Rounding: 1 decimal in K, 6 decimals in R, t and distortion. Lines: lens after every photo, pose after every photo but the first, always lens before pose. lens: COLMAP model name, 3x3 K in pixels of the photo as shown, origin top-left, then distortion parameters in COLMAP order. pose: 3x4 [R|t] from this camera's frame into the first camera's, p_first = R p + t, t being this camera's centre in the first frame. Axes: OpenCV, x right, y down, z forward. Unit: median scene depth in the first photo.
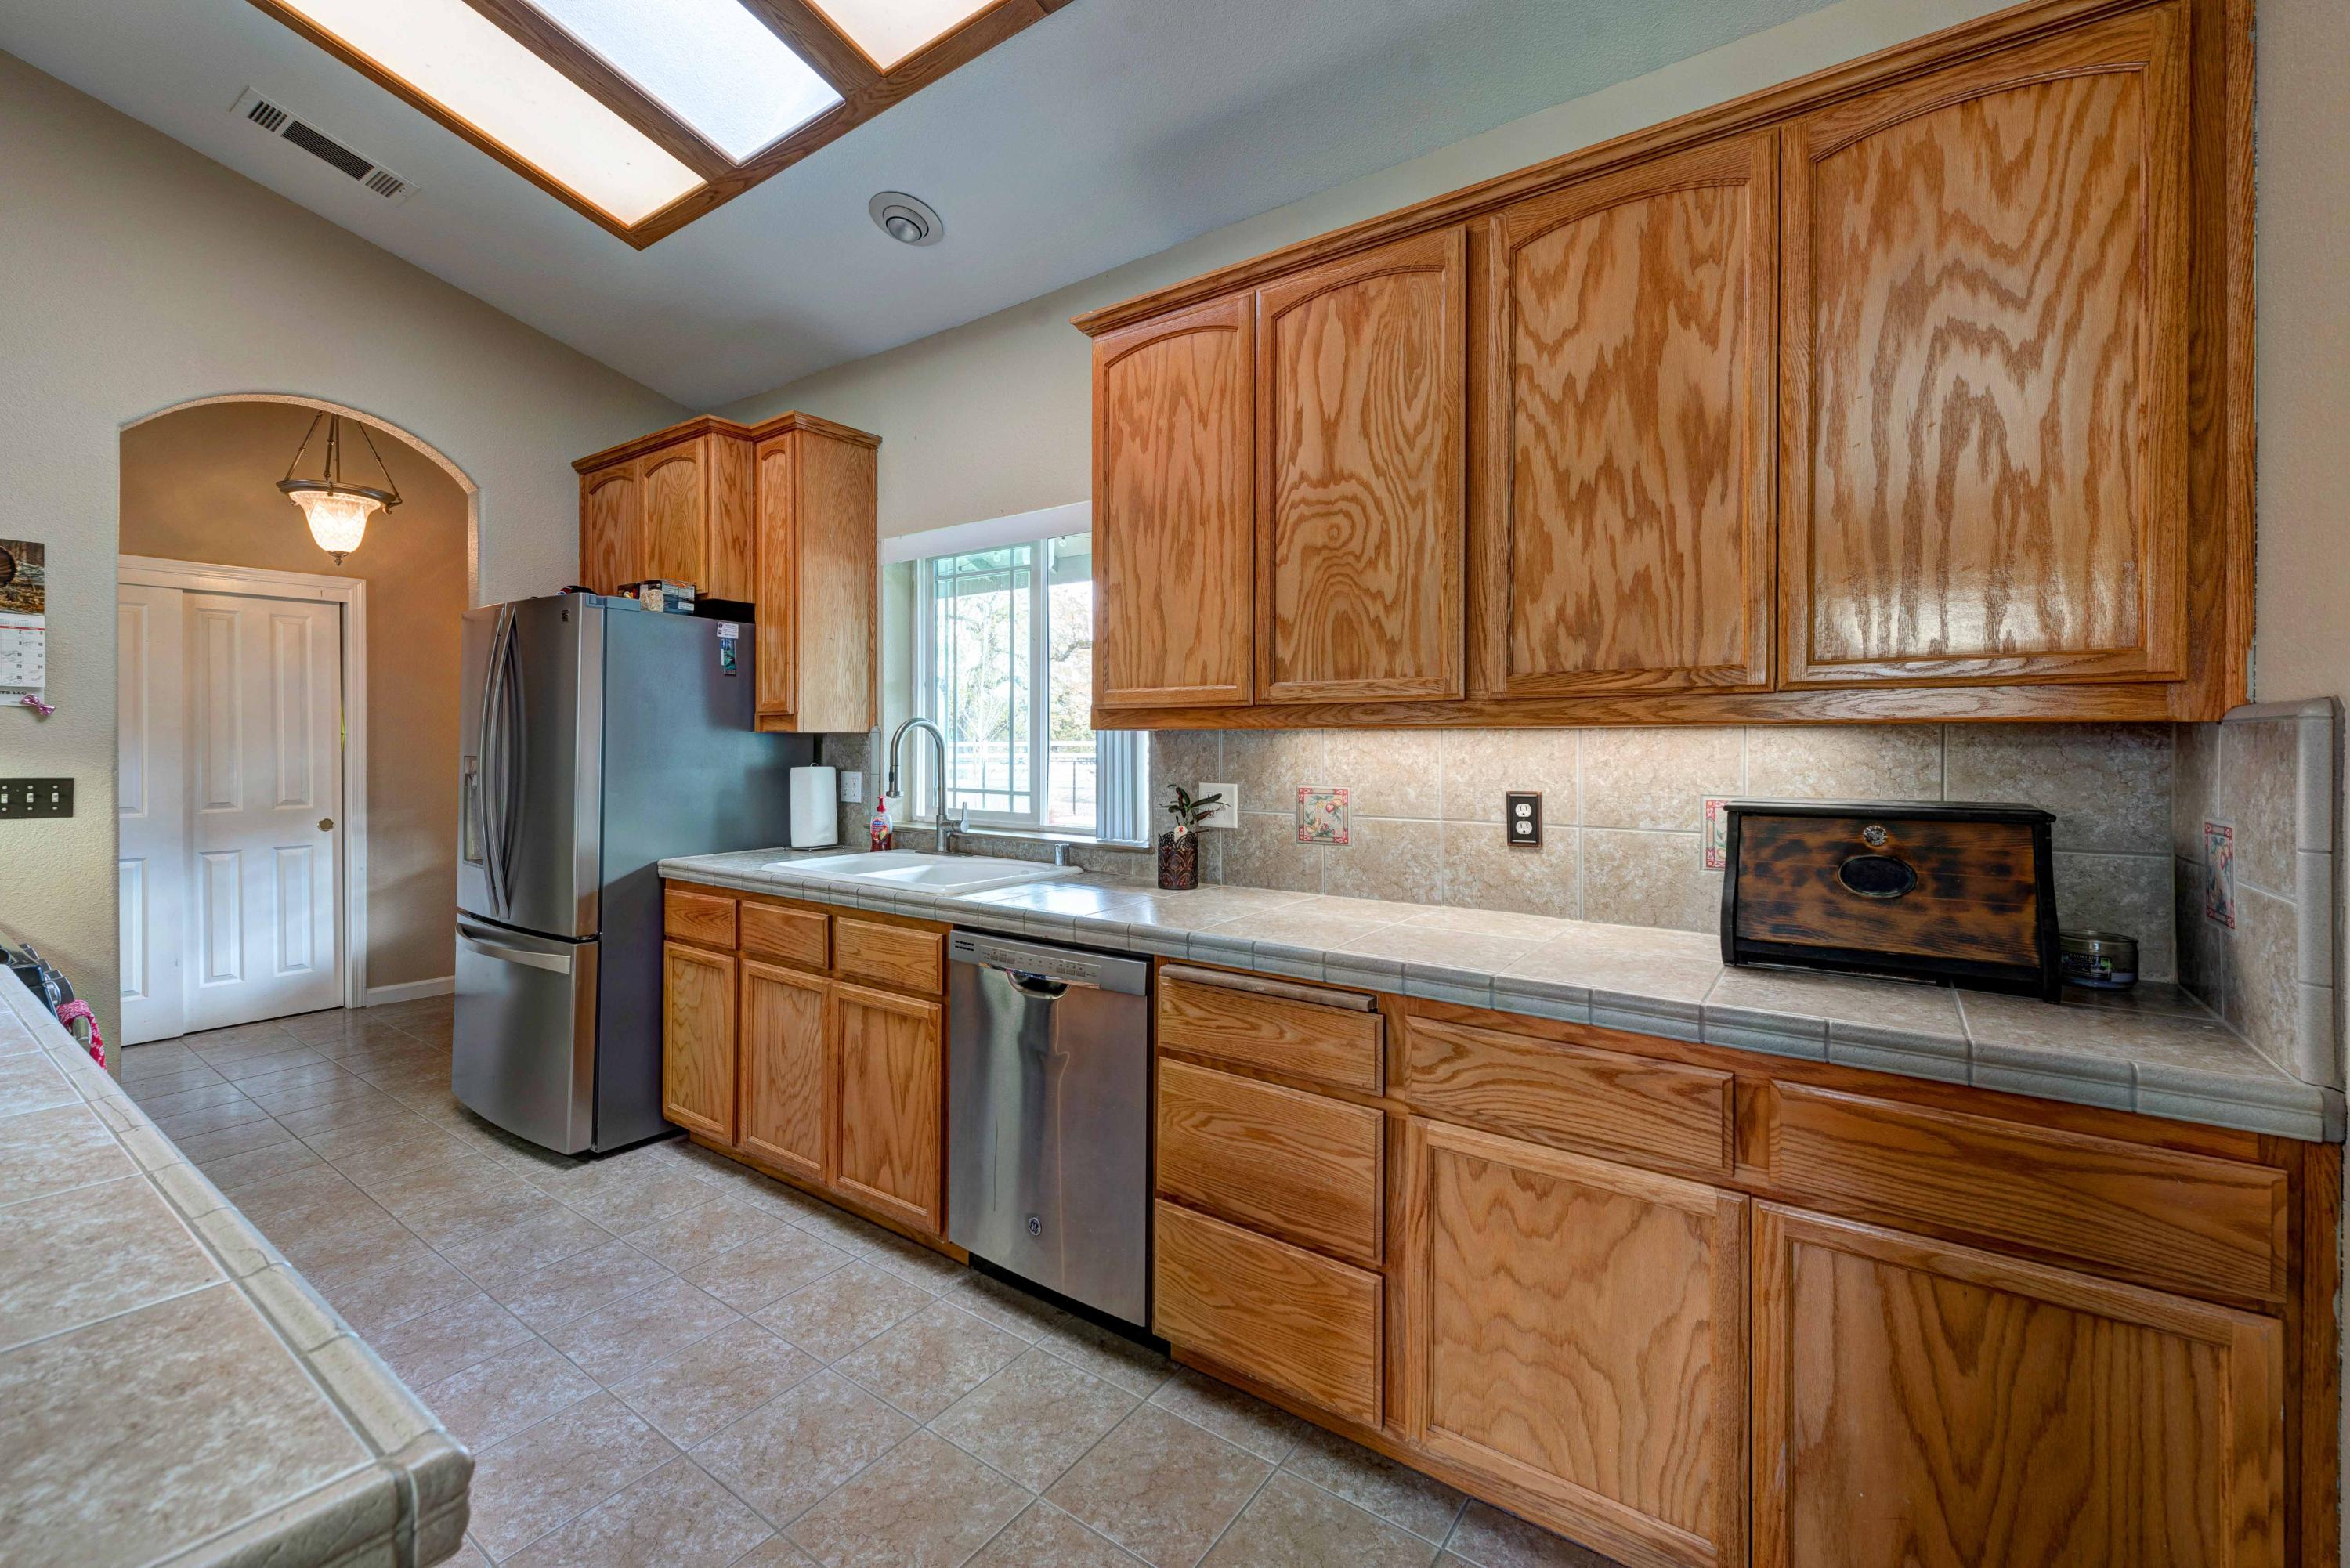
lens RADIAL K [[942.3, 0, 1166.9], [0, 942.3, 745.1], [0, 0, 1]] dist [-0.000195, -0.000243]
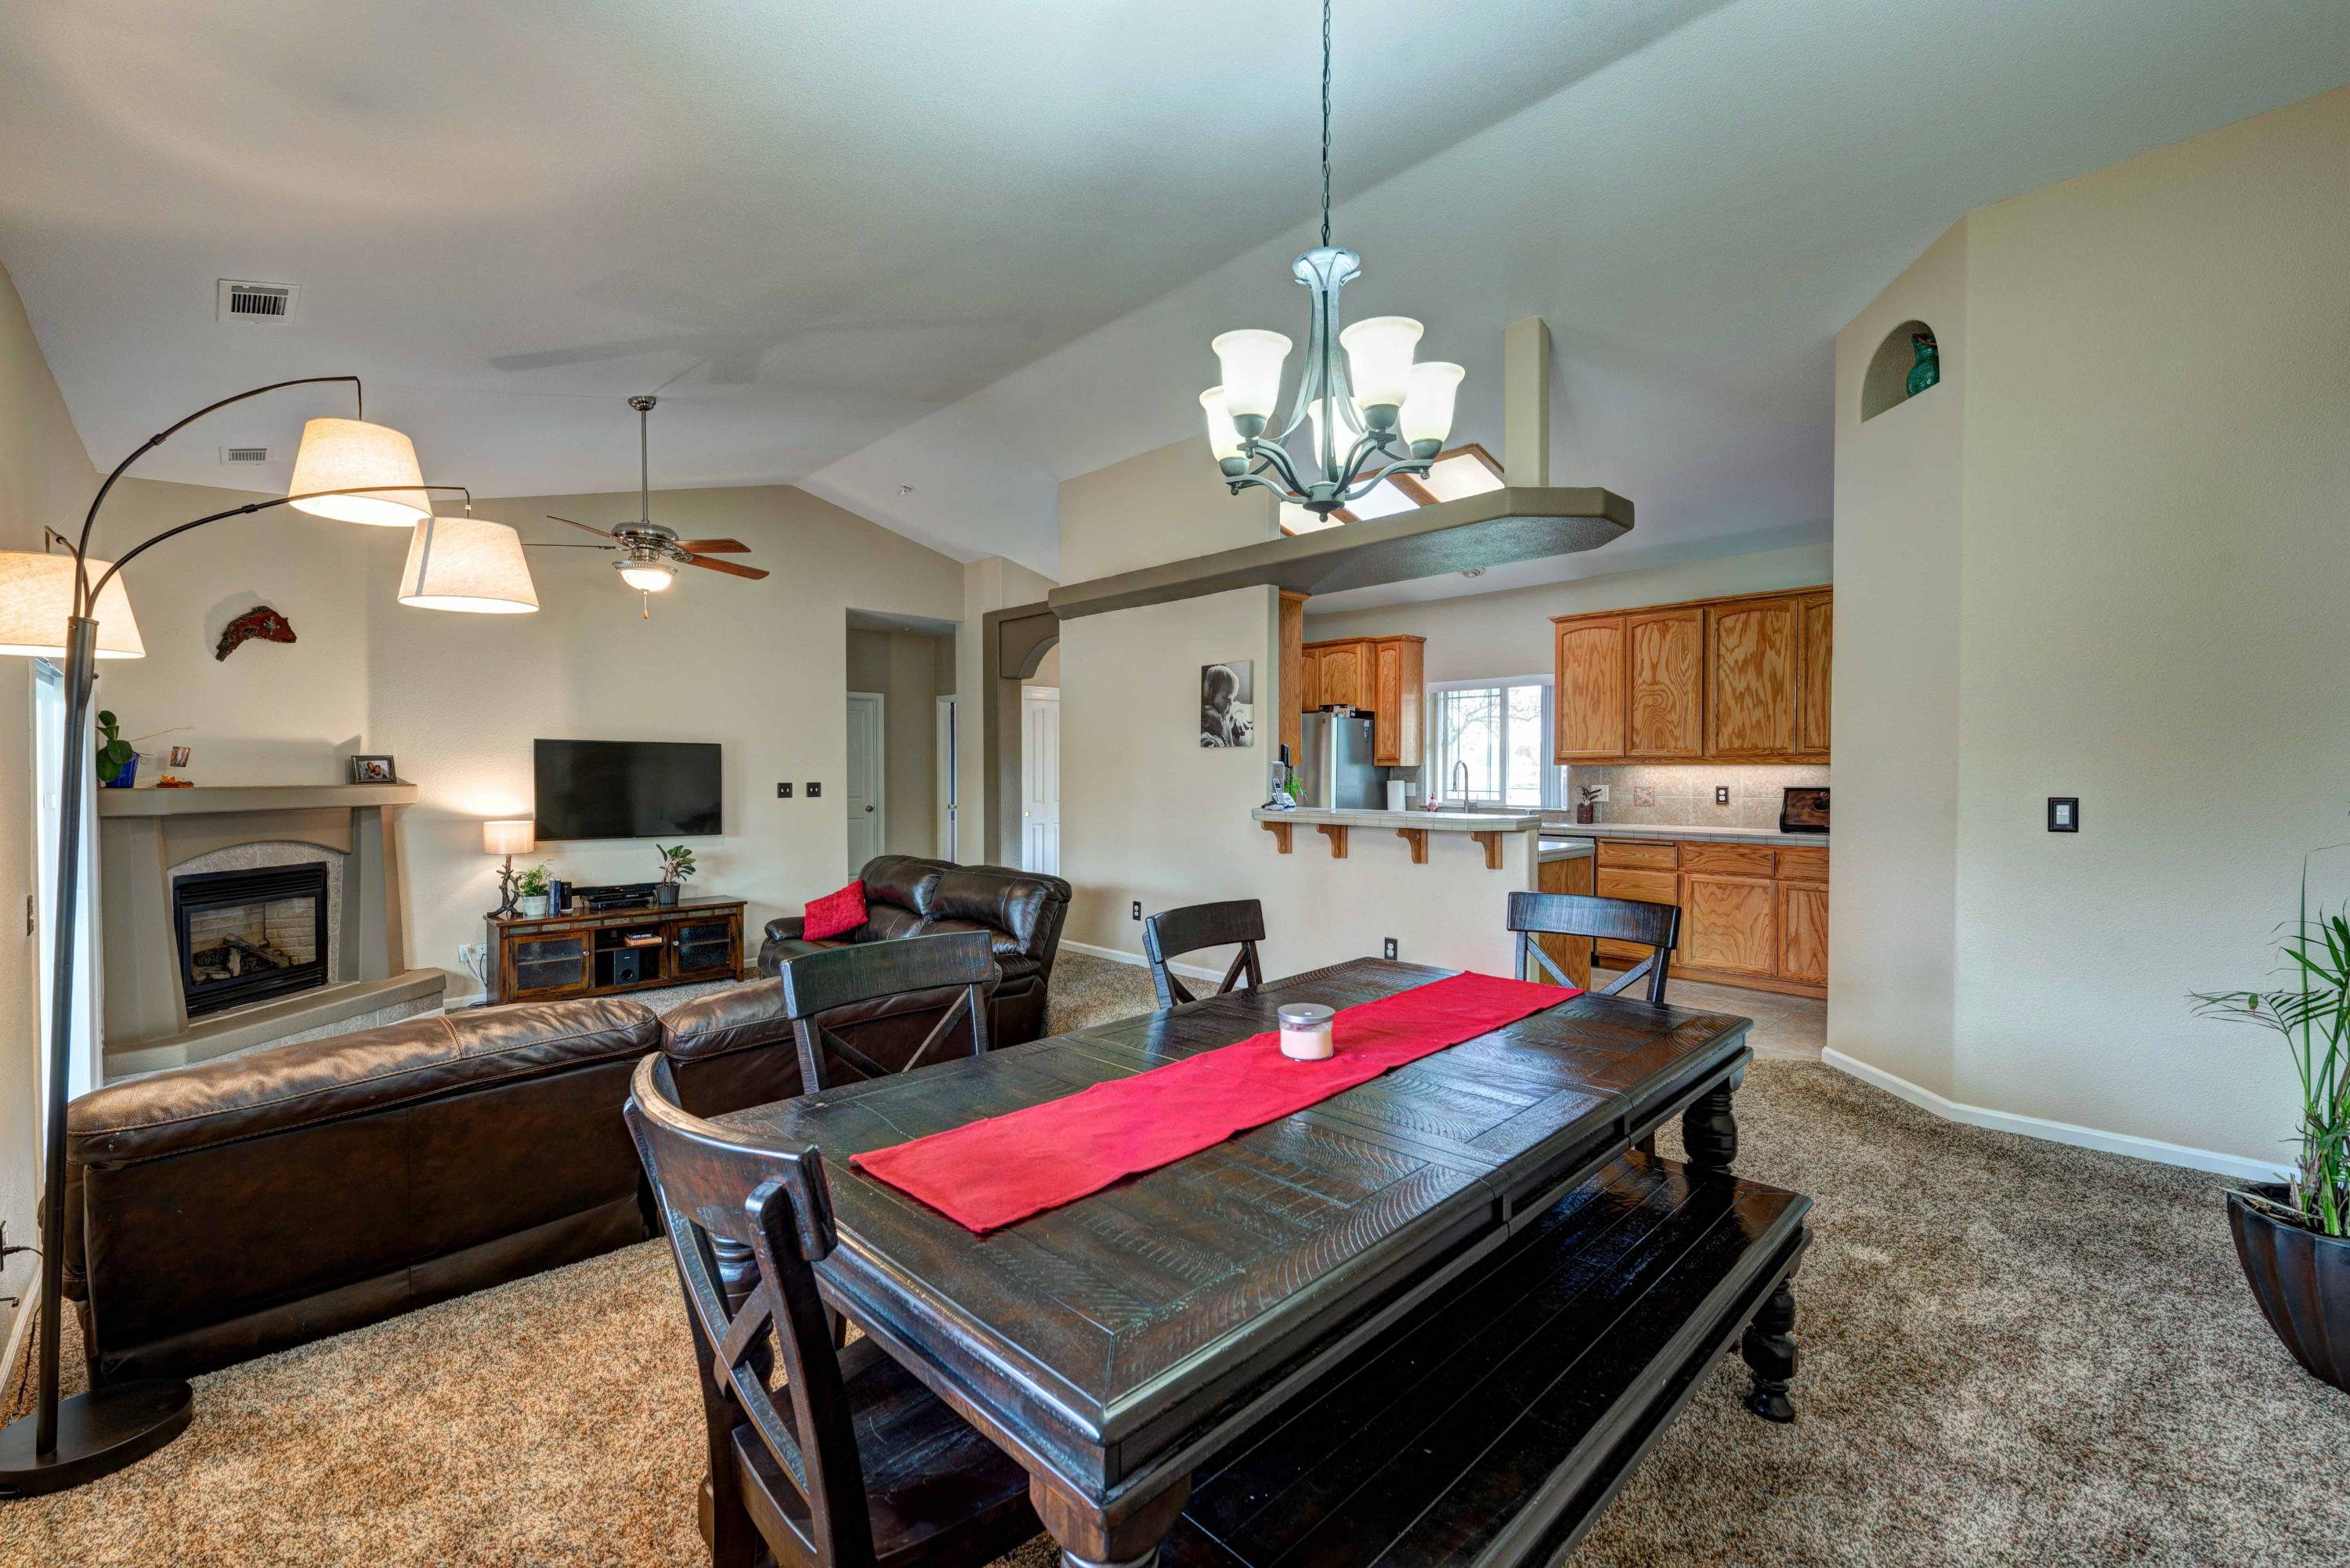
lens RADIAL K [[979.8, 0, 1175.0], [0, 979.8, 784.0], [0, 0, 1]] dist [-0.003071, -0.000766]
pose [[0.985940, -0.000229, -0.167097, -0.772397], [0.002367, 0.999918, 0.012595, -0.000130], [0.167081, -0.012814, 0.985860, -2.231366]]
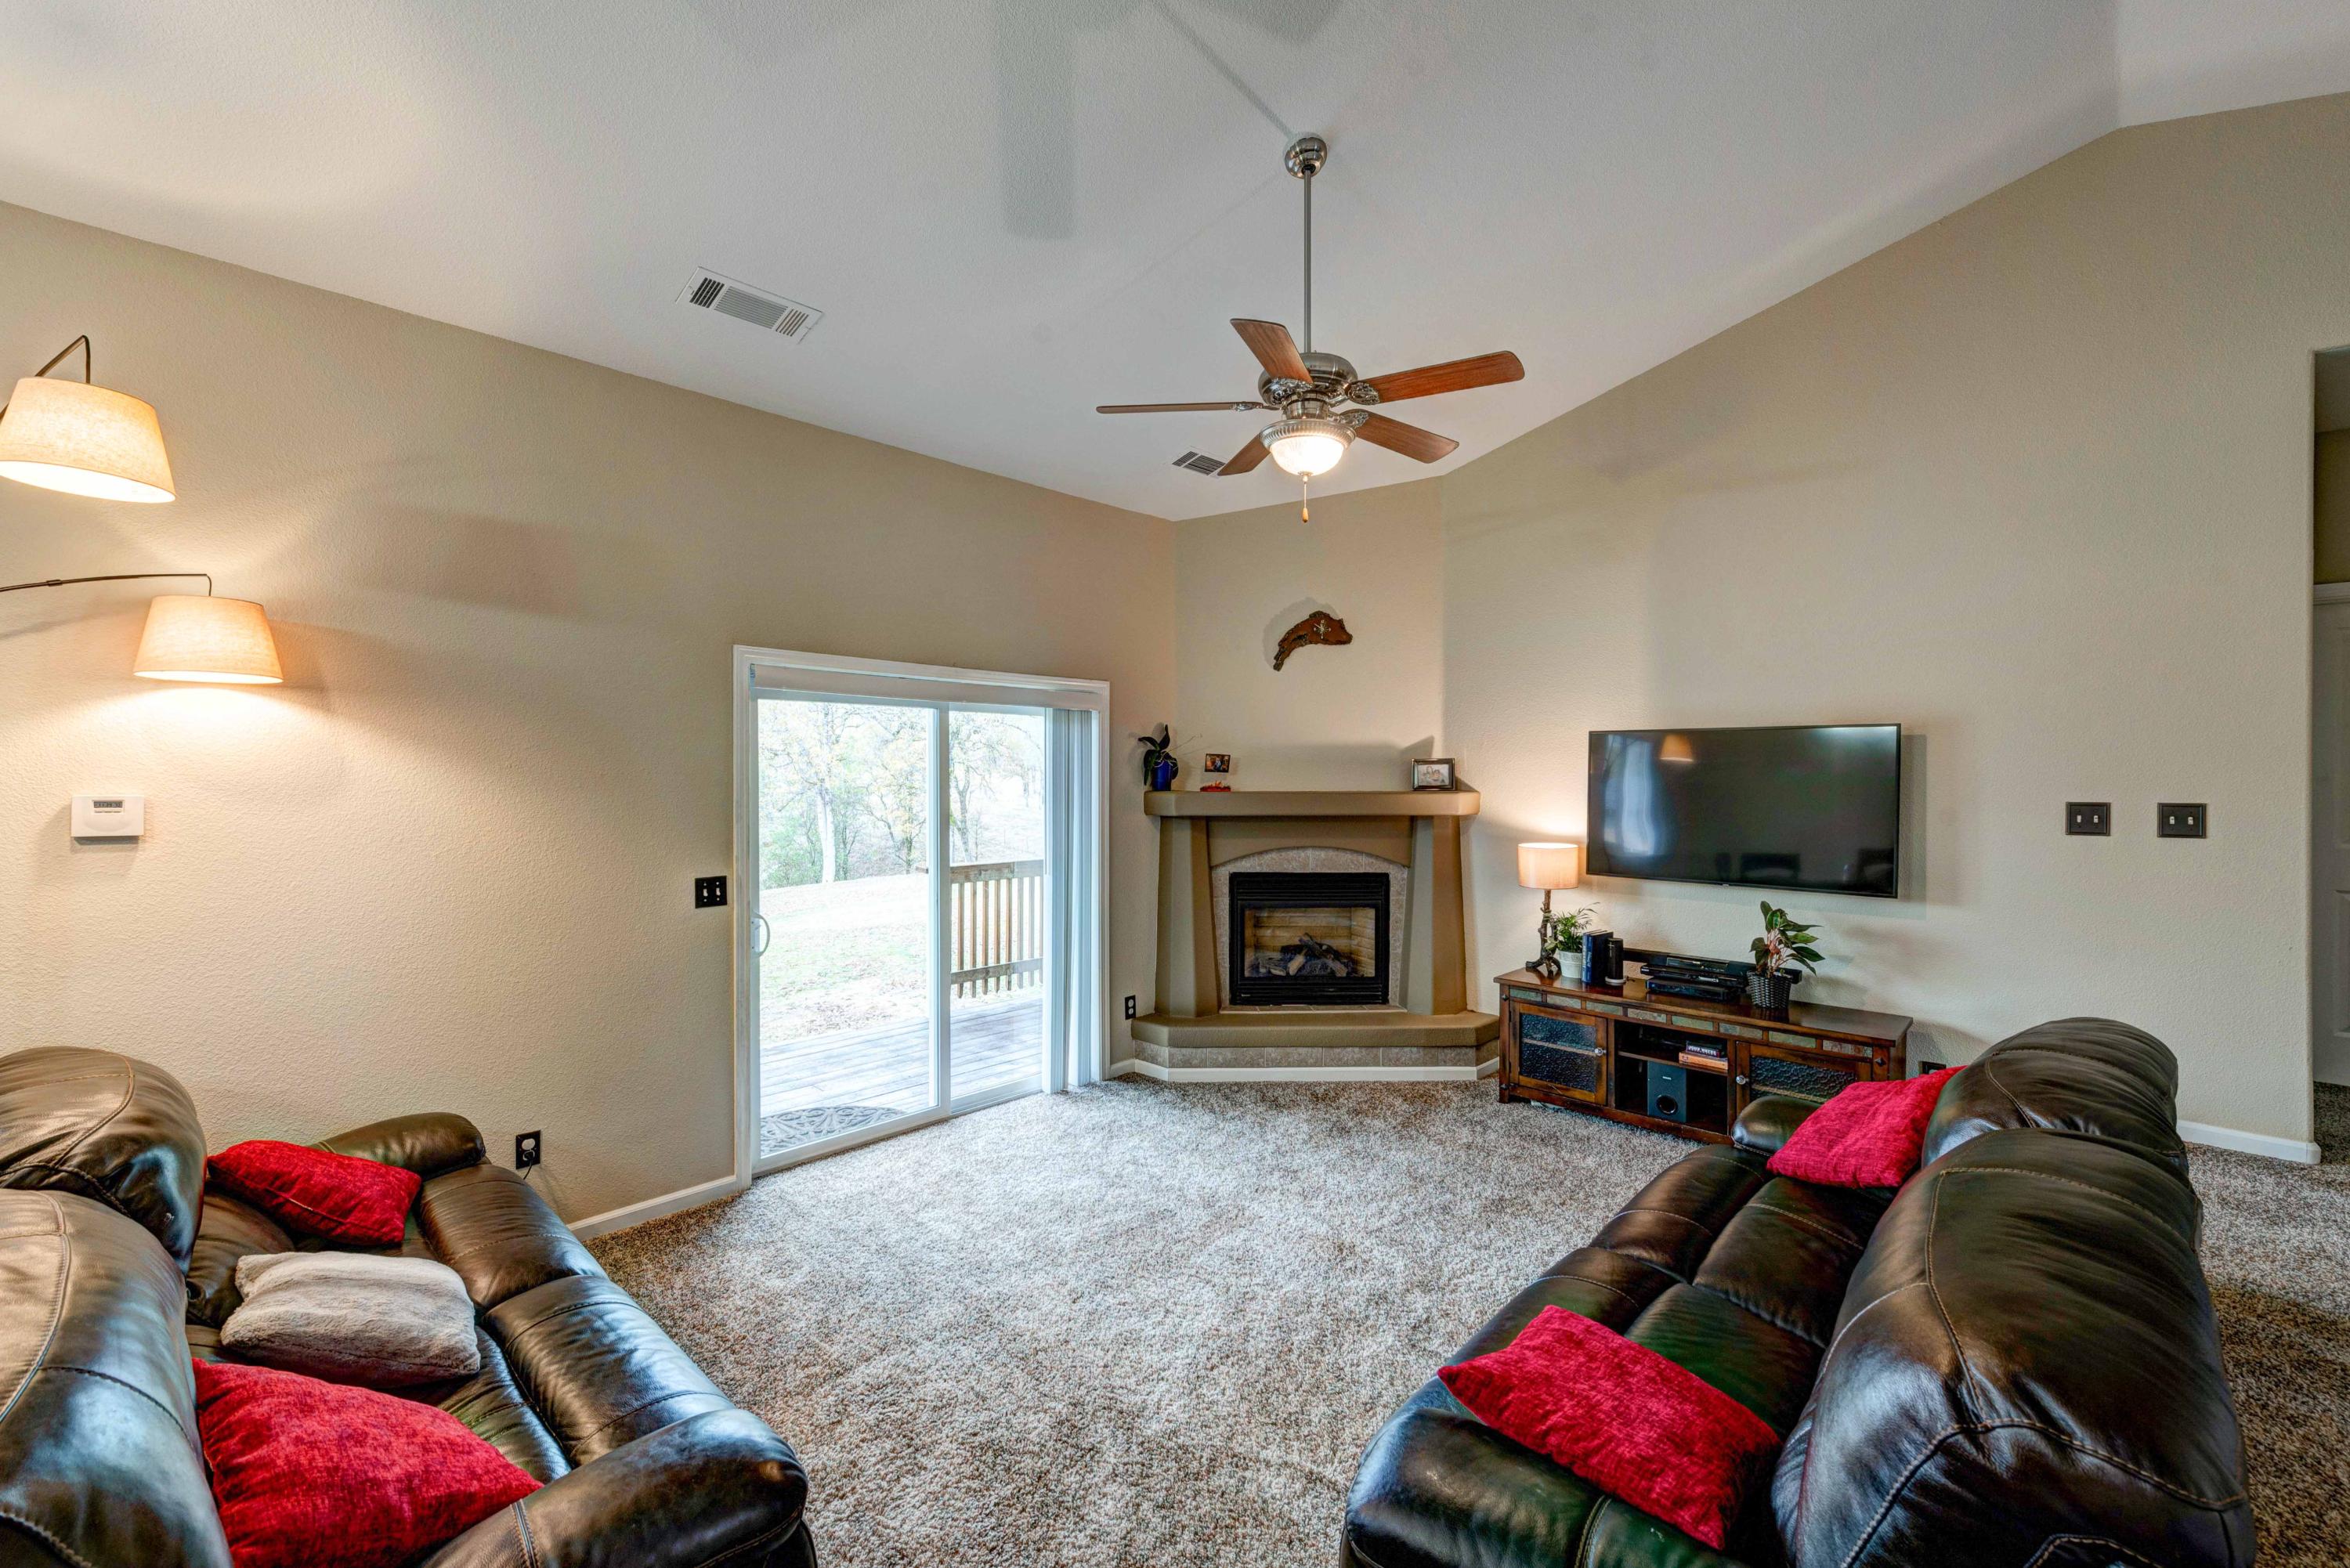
lens RADIAL K [[953.5, 0, 1196.3], [0, 953.5, 782.9], [0, 0, 1]] dist [0.002551, -0.000264]
pose [[-0.126409, 0.005034, -0.991965, -1.030532], [-0.000415, 0.999987, 0.005127, -0.001988], [0.991978, 0.001059, -0.126405, -0.188649]]
